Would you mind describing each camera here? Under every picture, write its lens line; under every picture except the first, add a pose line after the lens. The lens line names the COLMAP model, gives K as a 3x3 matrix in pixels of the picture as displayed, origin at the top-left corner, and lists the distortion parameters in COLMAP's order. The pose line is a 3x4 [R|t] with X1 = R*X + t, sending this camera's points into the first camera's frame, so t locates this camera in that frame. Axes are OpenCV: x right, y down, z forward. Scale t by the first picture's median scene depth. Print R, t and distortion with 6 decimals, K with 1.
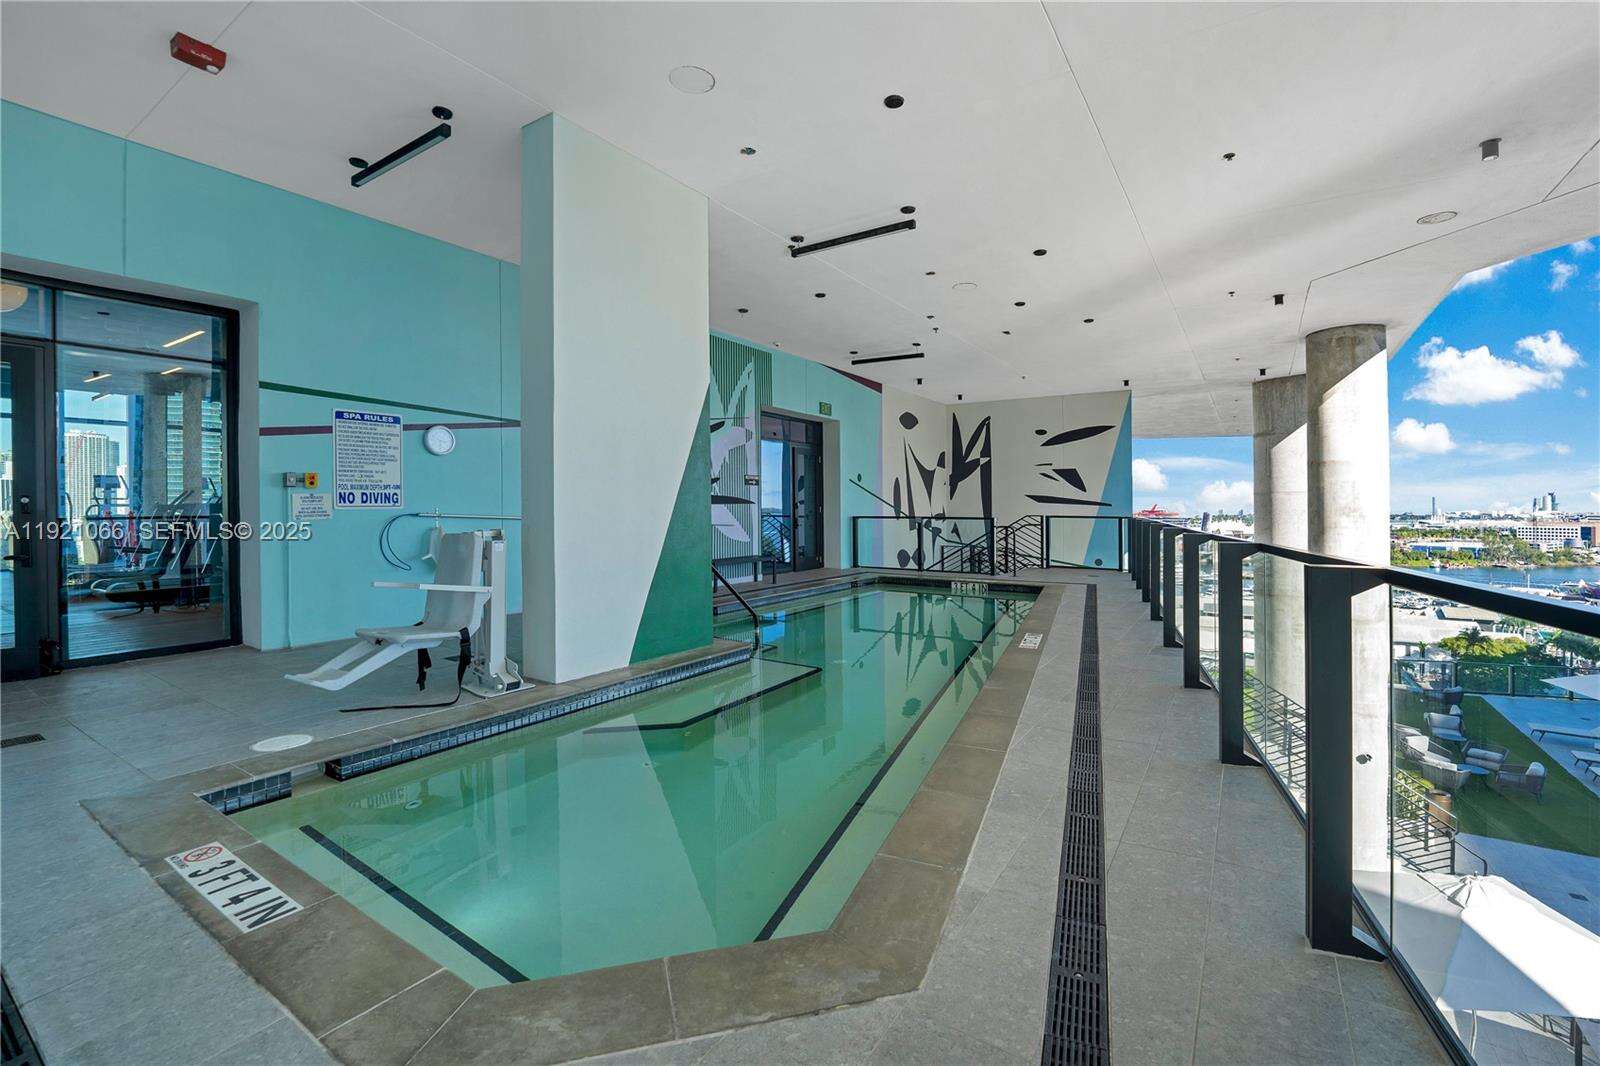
lens RADIAL K [[682.4, 0, 802.9], [0, 682.4, 524.2], [0, 0, 1]] dist [-0.018690, 0.000134]
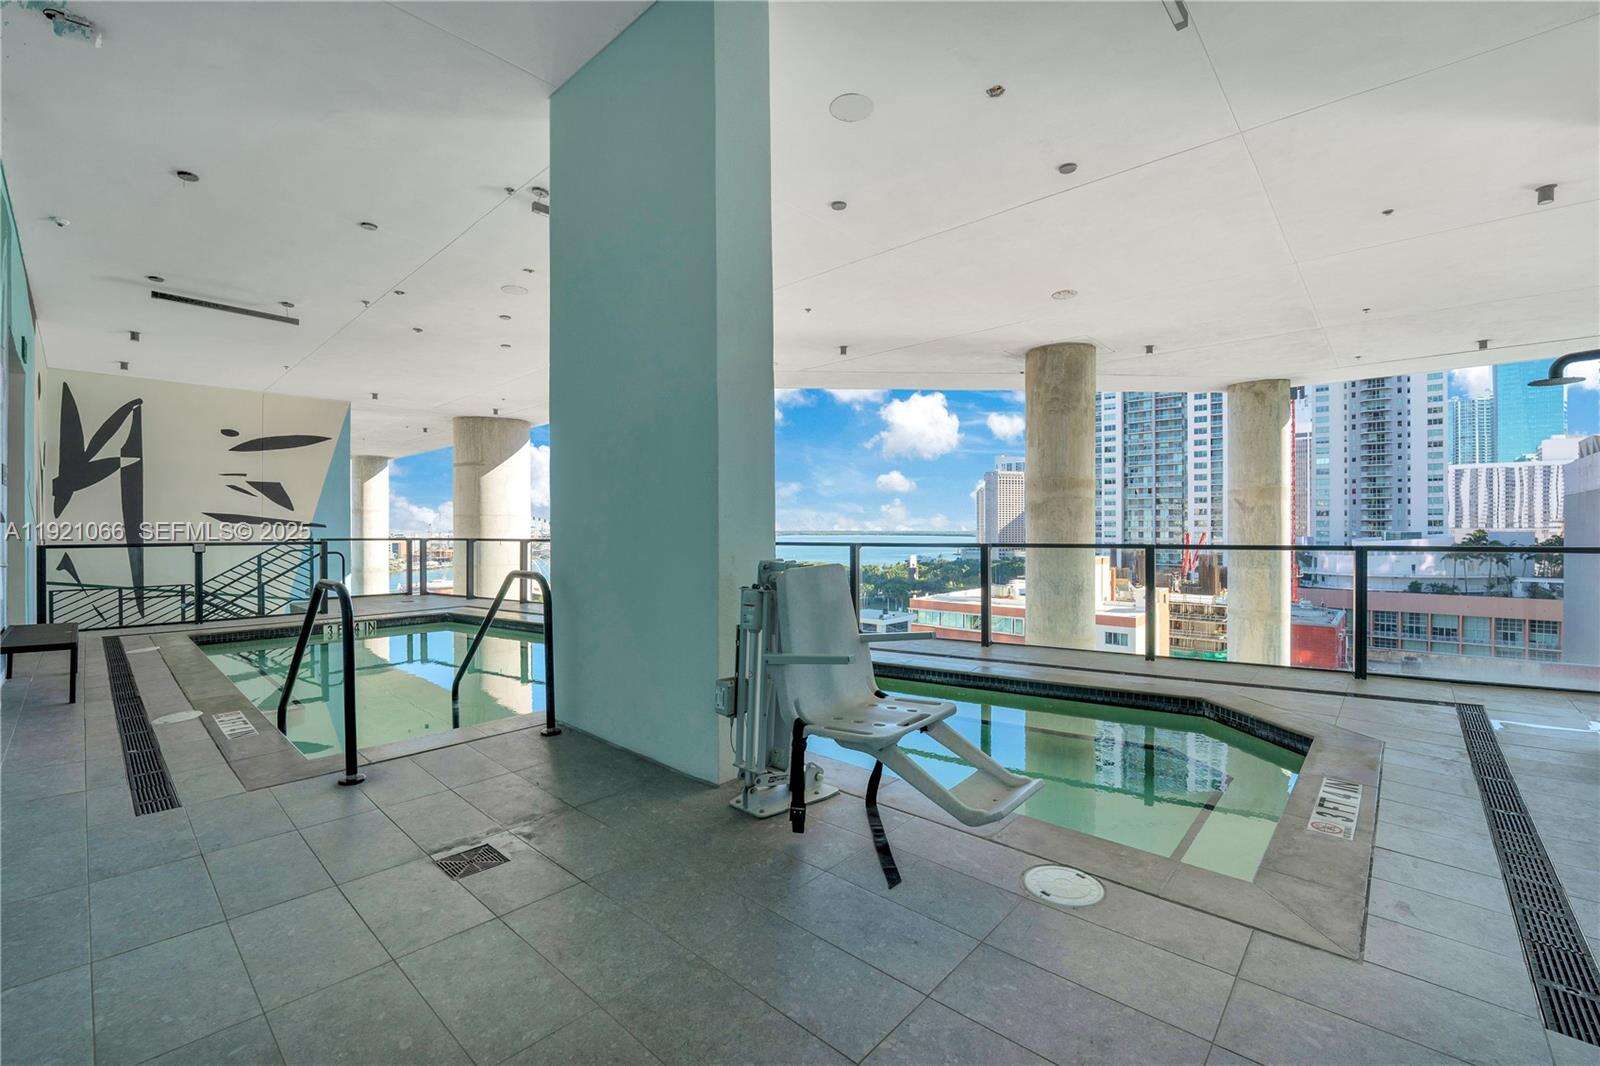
lens RADIAL K [[682.4, 0, 802.9], [0, 682.4, 524.2], [0, 0, 1]] dist [-0.018690, 0.000134]
pose [[0.161589, 0.003694, 0.986851, -0.385822], [0.028683, 0.999553, -0.008438, -0.006928], [-0.986441, 0.029669, 0.161411, 0.298261]]
